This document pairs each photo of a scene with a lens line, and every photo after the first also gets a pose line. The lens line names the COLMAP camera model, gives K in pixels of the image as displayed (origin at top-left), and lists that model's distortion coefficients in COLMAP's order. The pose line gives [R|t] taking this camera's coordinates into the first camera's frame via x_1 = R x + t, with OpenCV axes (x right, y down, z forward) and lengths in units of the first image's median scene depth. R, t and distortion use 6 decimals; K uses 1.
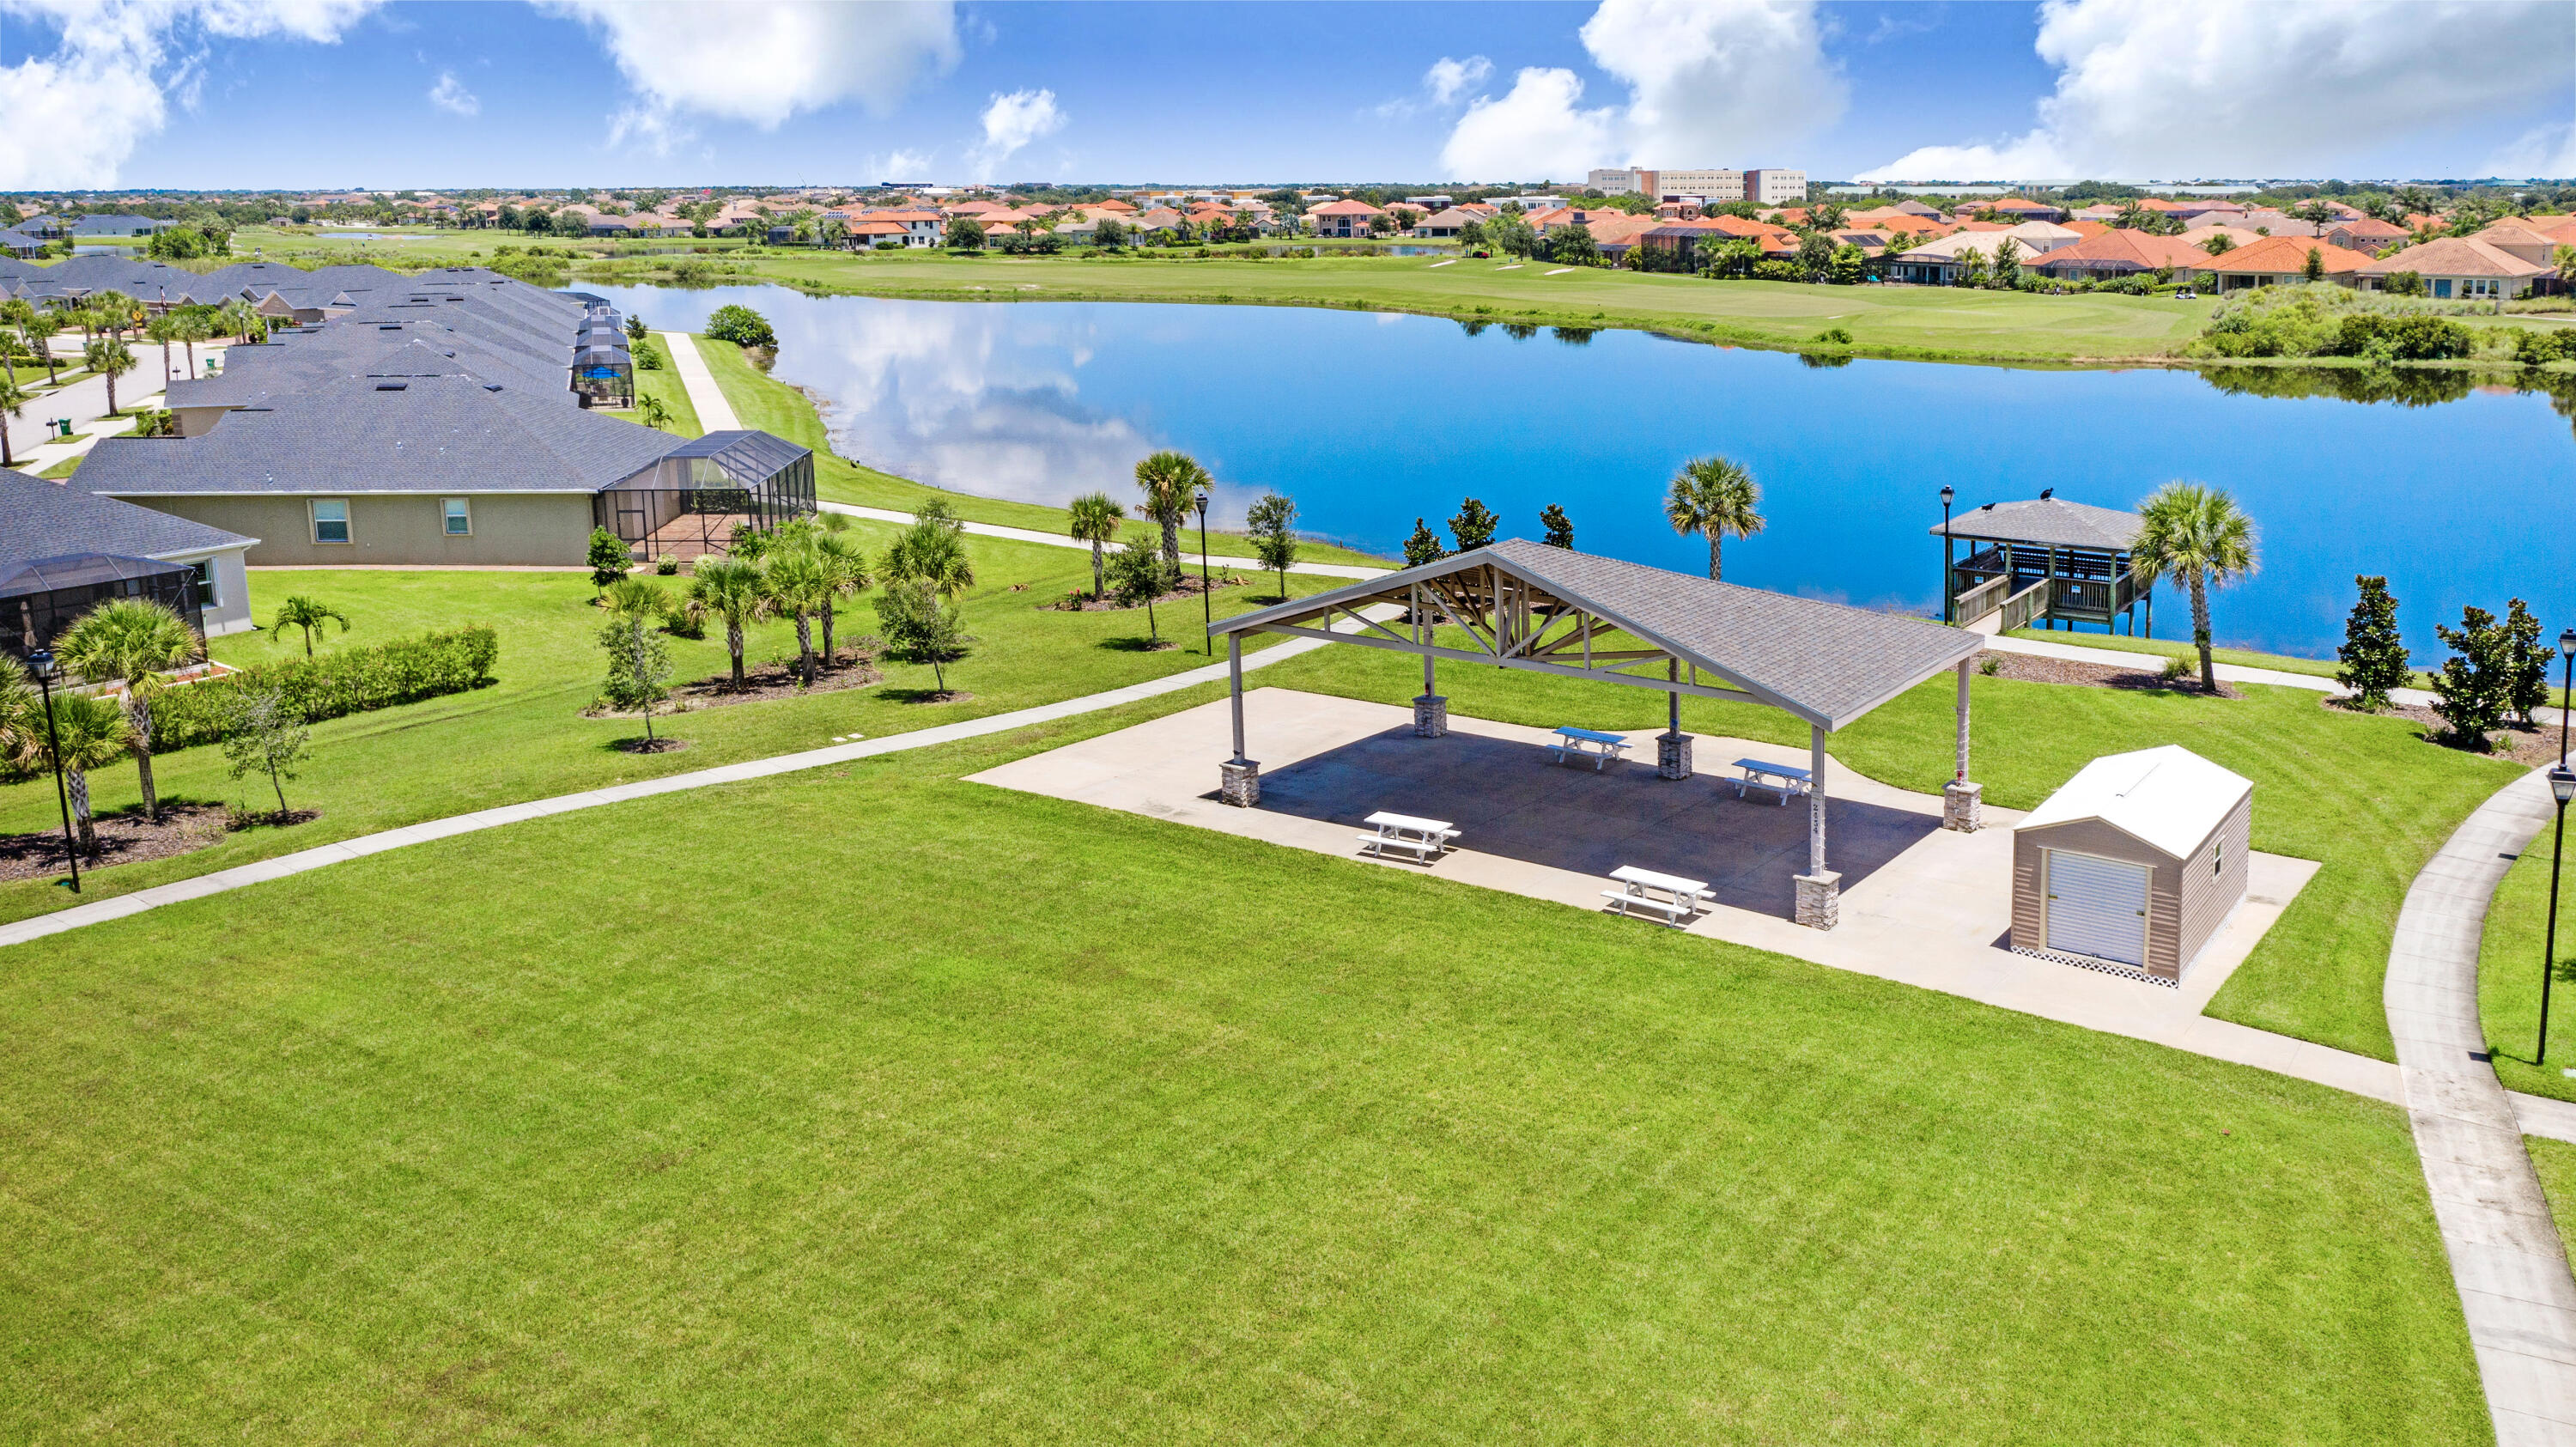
lens RADIAL K [[2032.4, 0, 1288.0], [0, 2032.4, 723.5], [0, 0, 1]] dist [-0.016049, 0.008986]
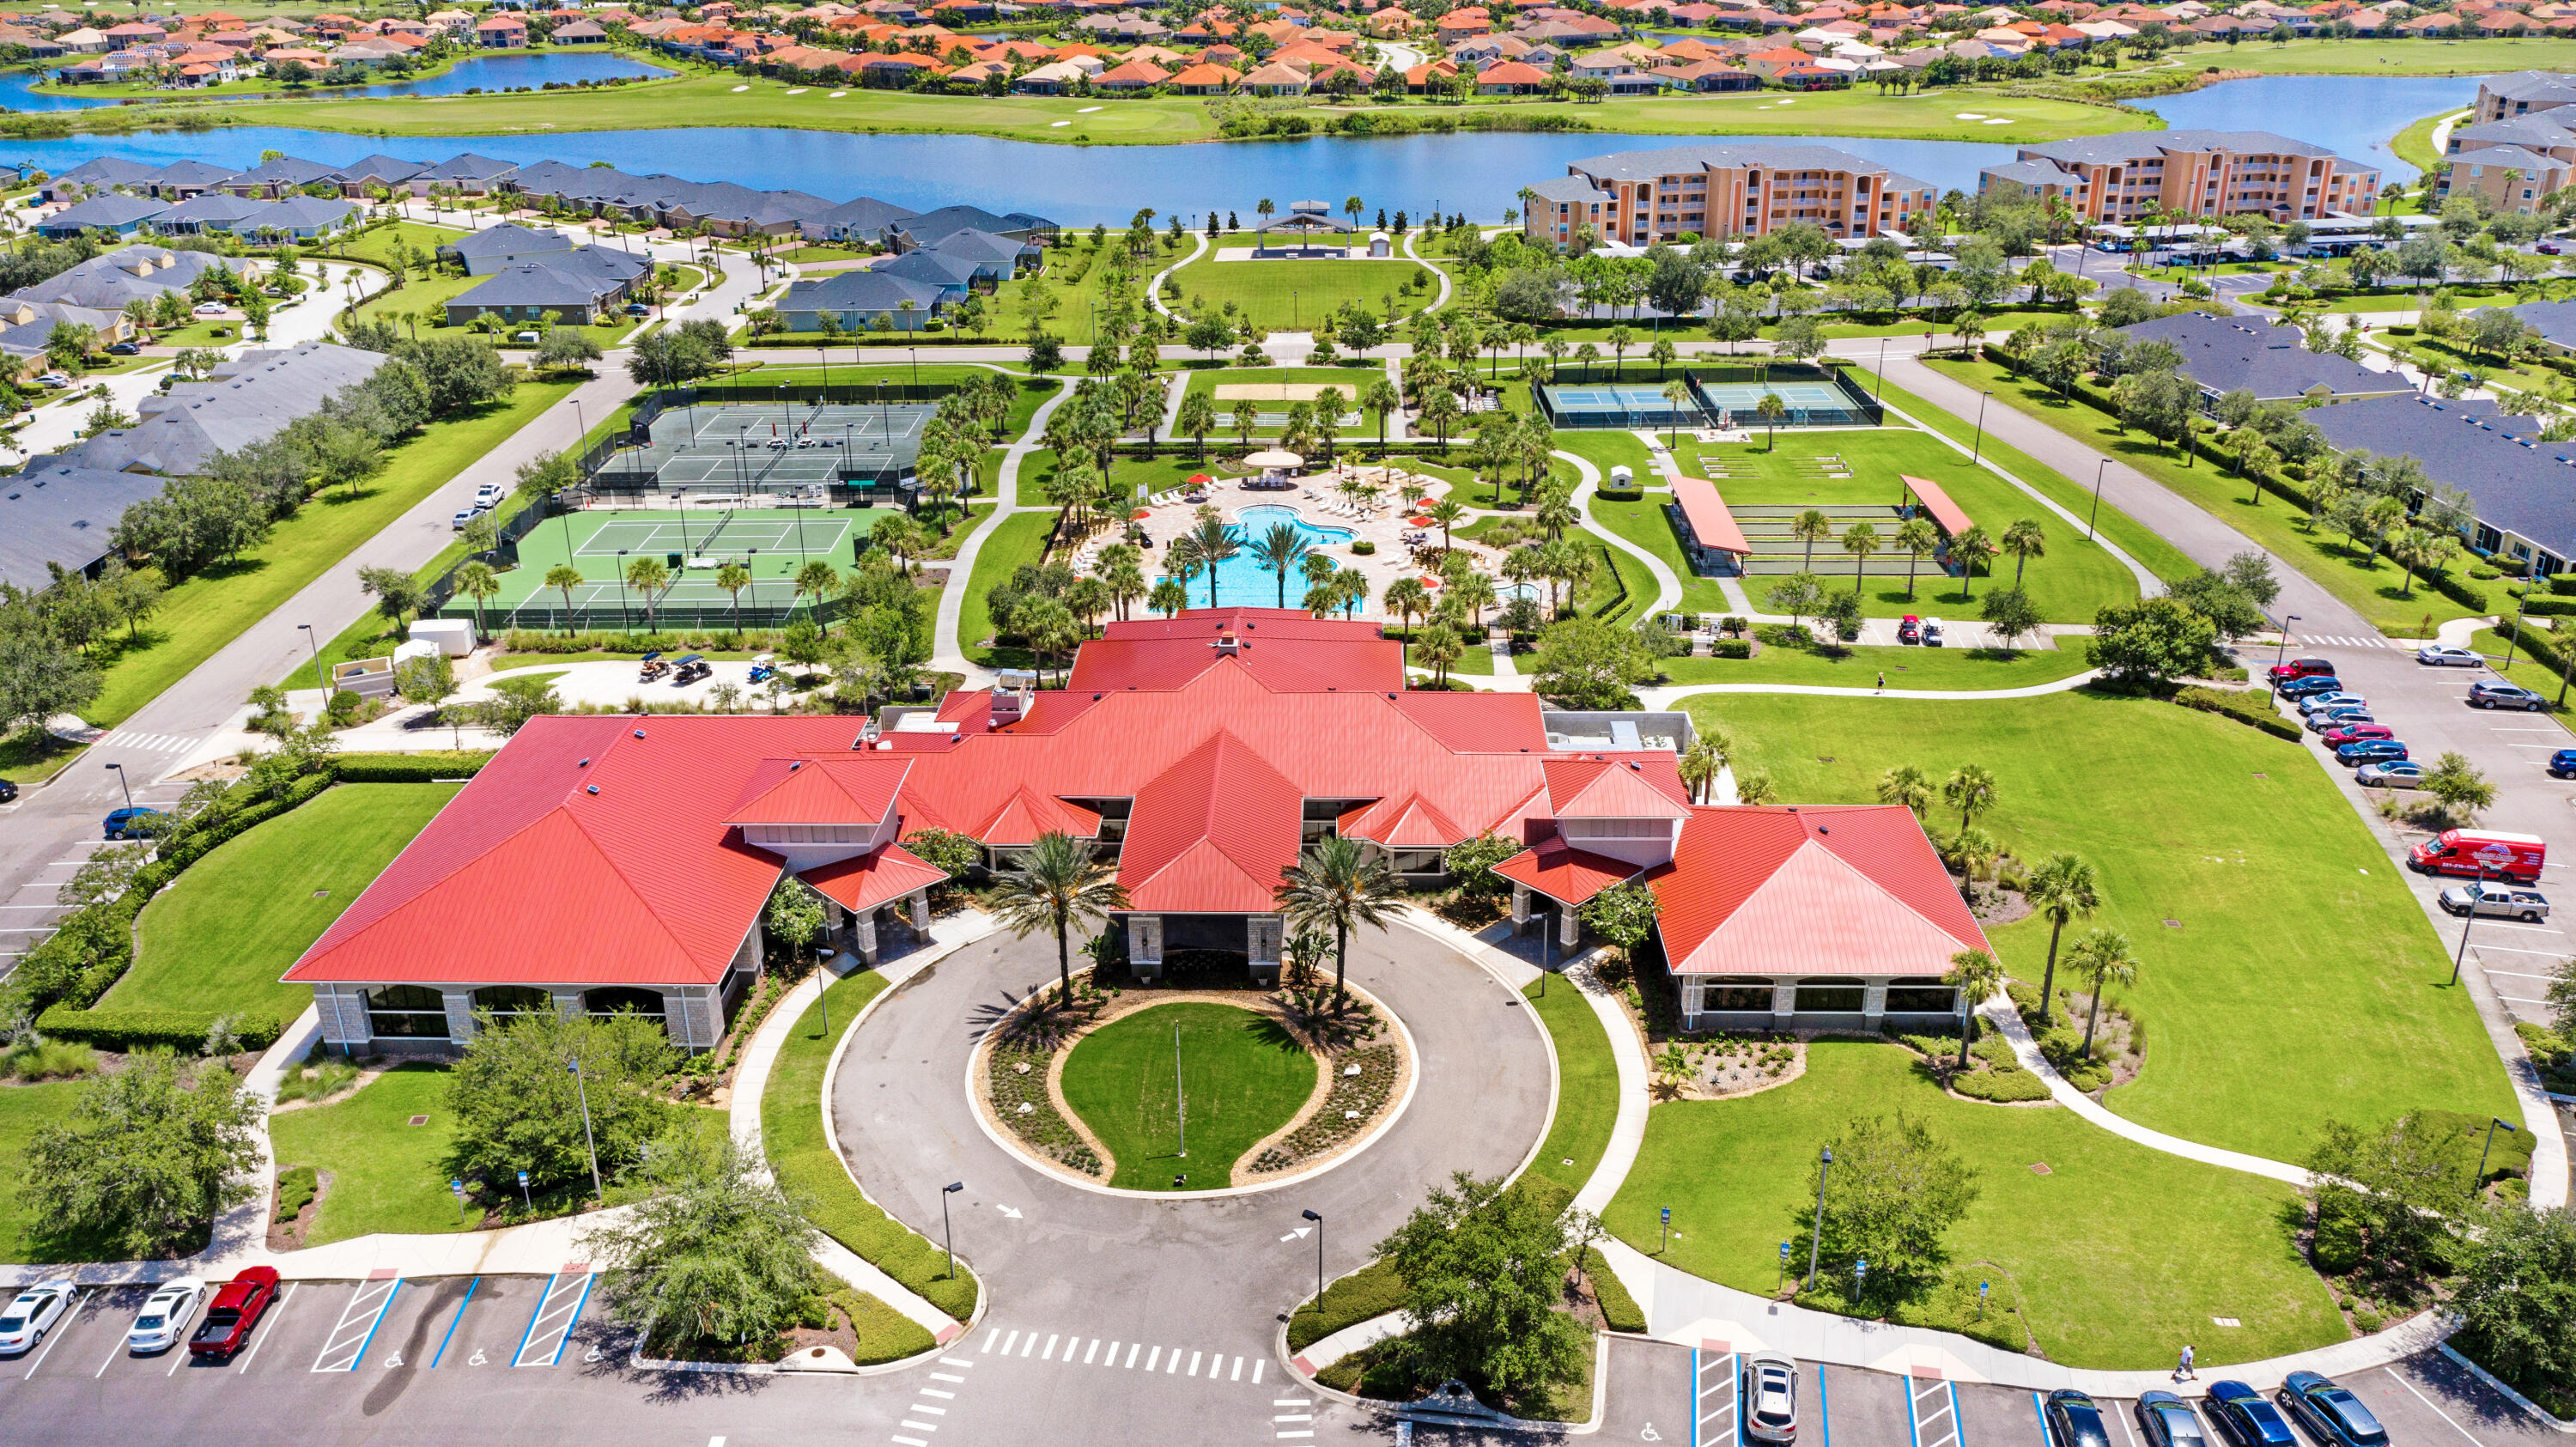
lens RADIAL K [[2032.4, 0, 1288.0], [0, 2032.4, 723.5], [0, 0, 1]] dist [-0.016049, 0.008986]
pose [[0.823214, -0.223246, 0.521996, -0.689341], [0.149092, 0.972181, 0.180653, 0.062268], [-0.547805, -0.070890, 0.833597, -0.867180]]
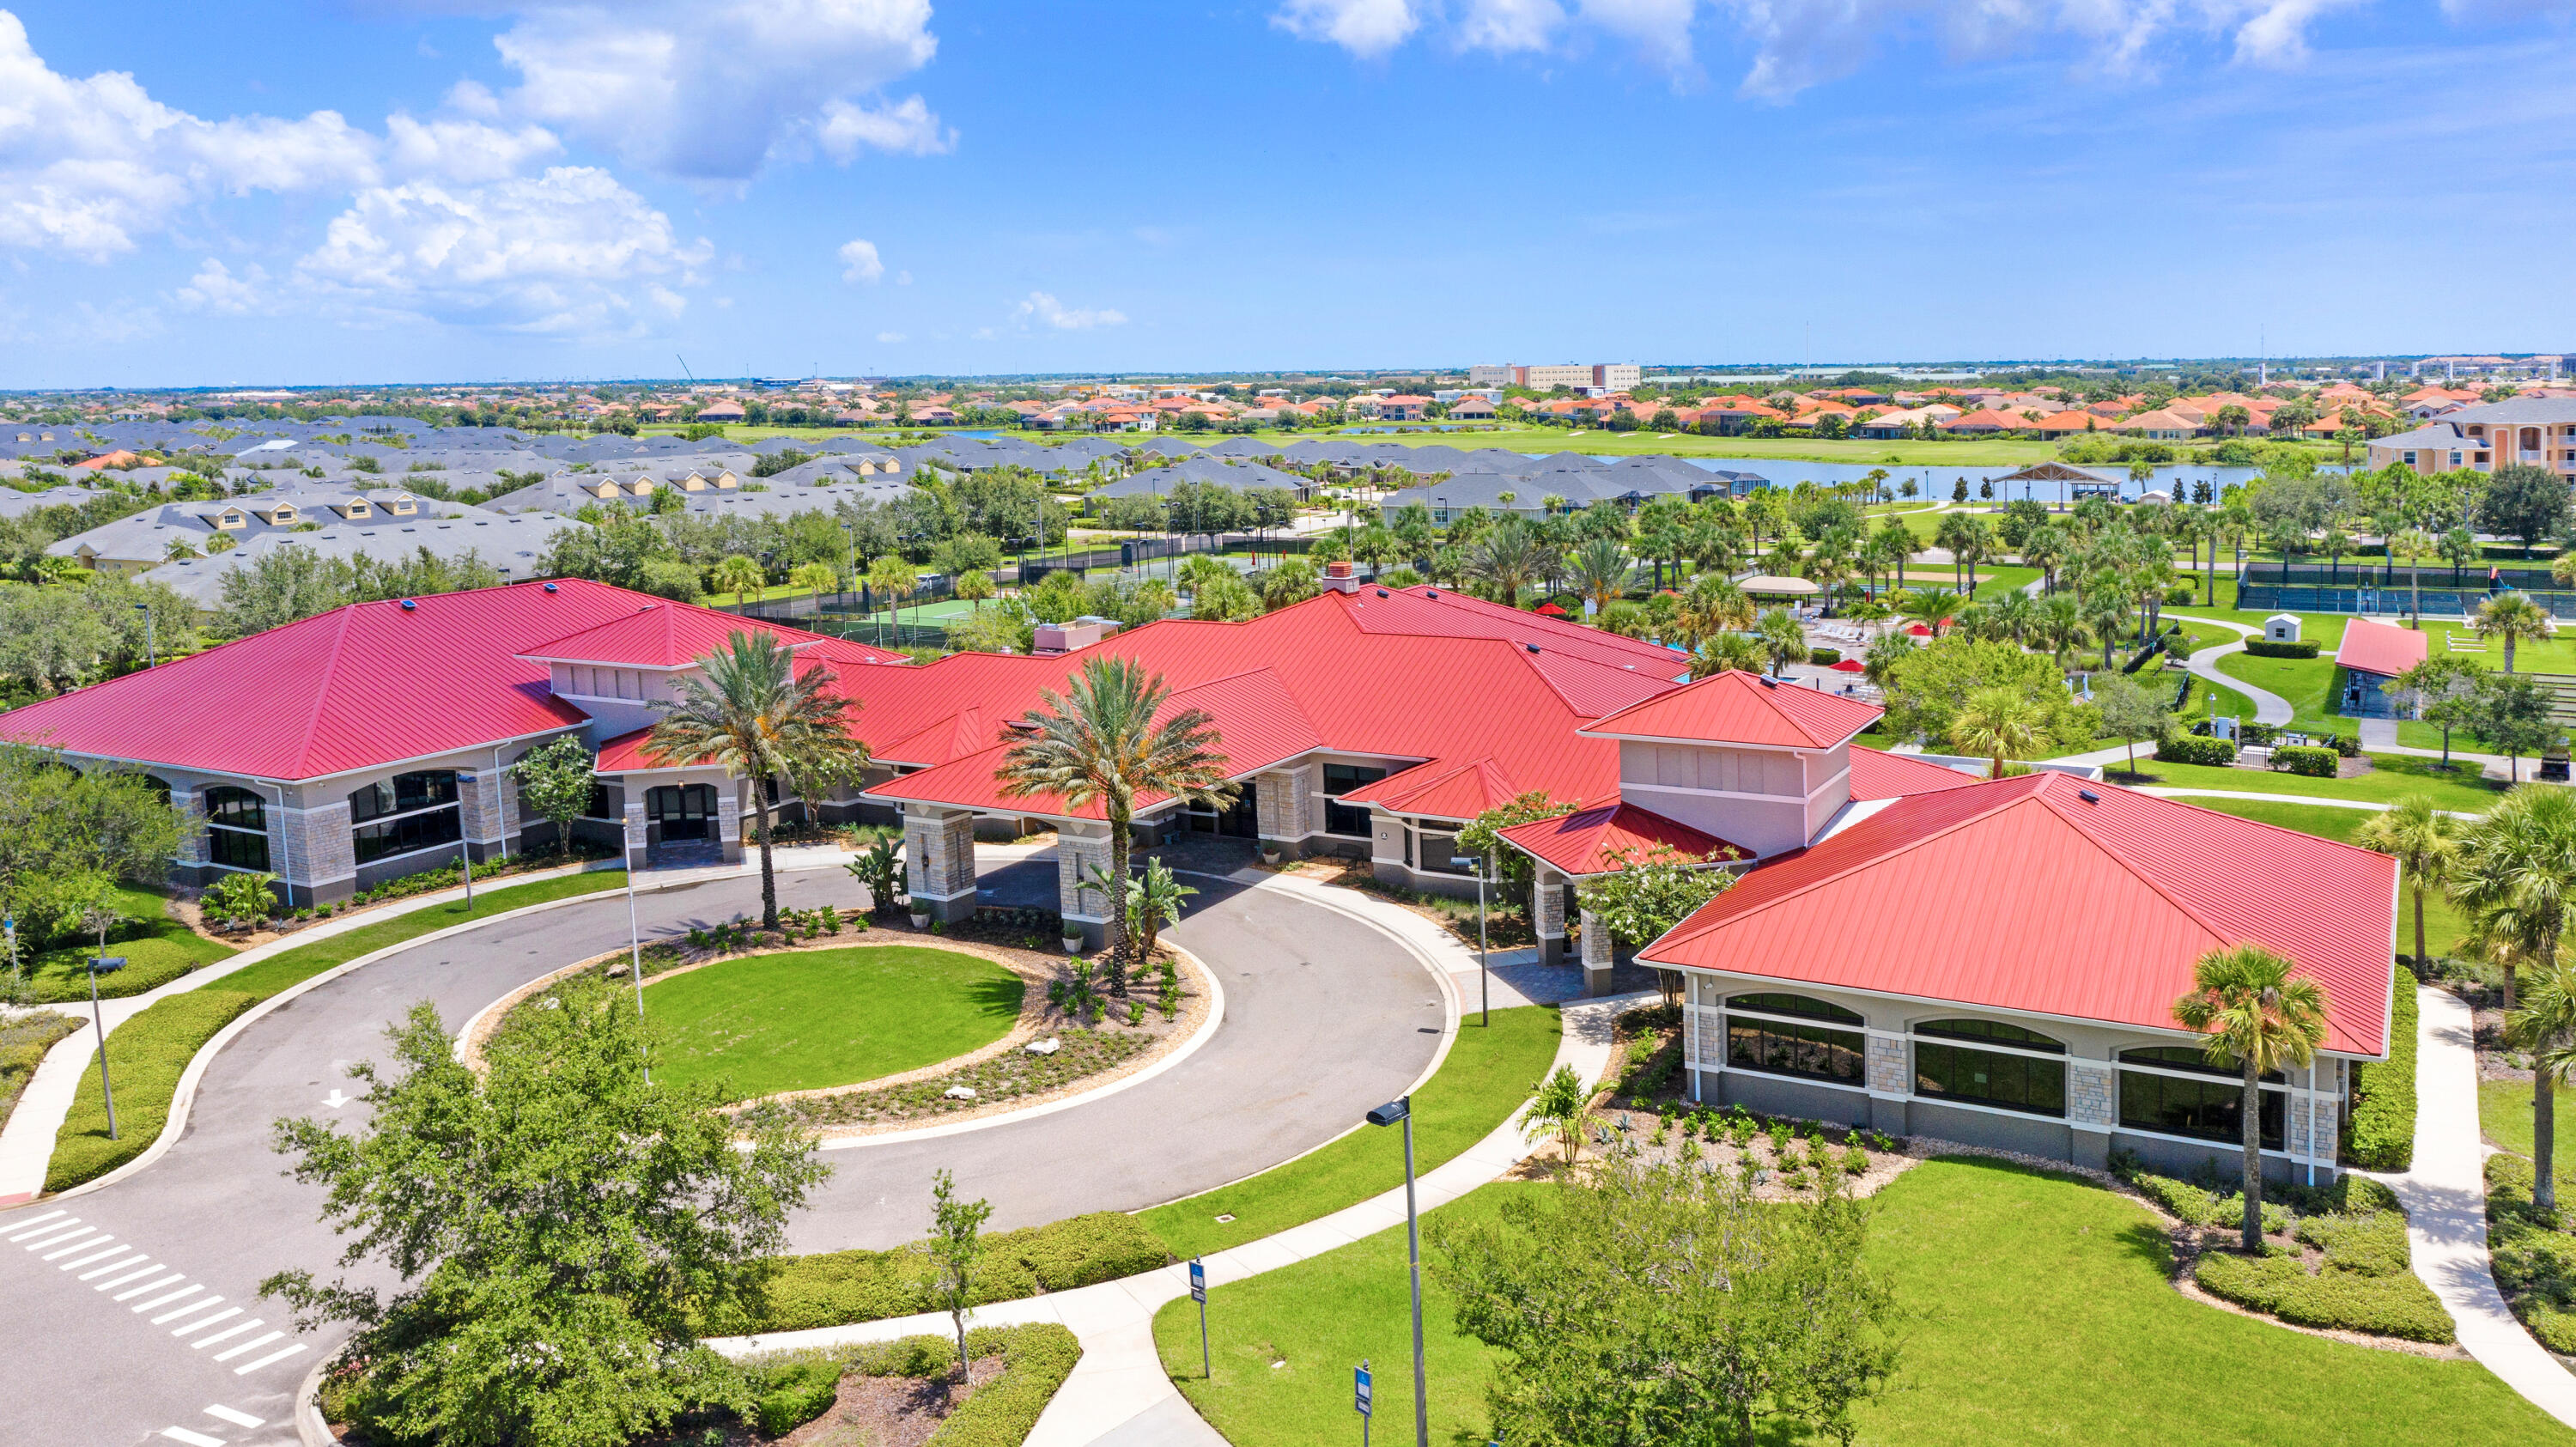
lens RADIAL K [[2044.6, 0, 1249.0], [0, 2044.6, 721.0], [0, 0, 1]] dist [-0.013477, 0.001110]
pose [[0.993225, -0.029690, 0.112346, -0.491399], [0.039718, 0.995319, -0.088100, 0.185138], [-0.109205, 0.091965, 0.989756, -0.776562]]
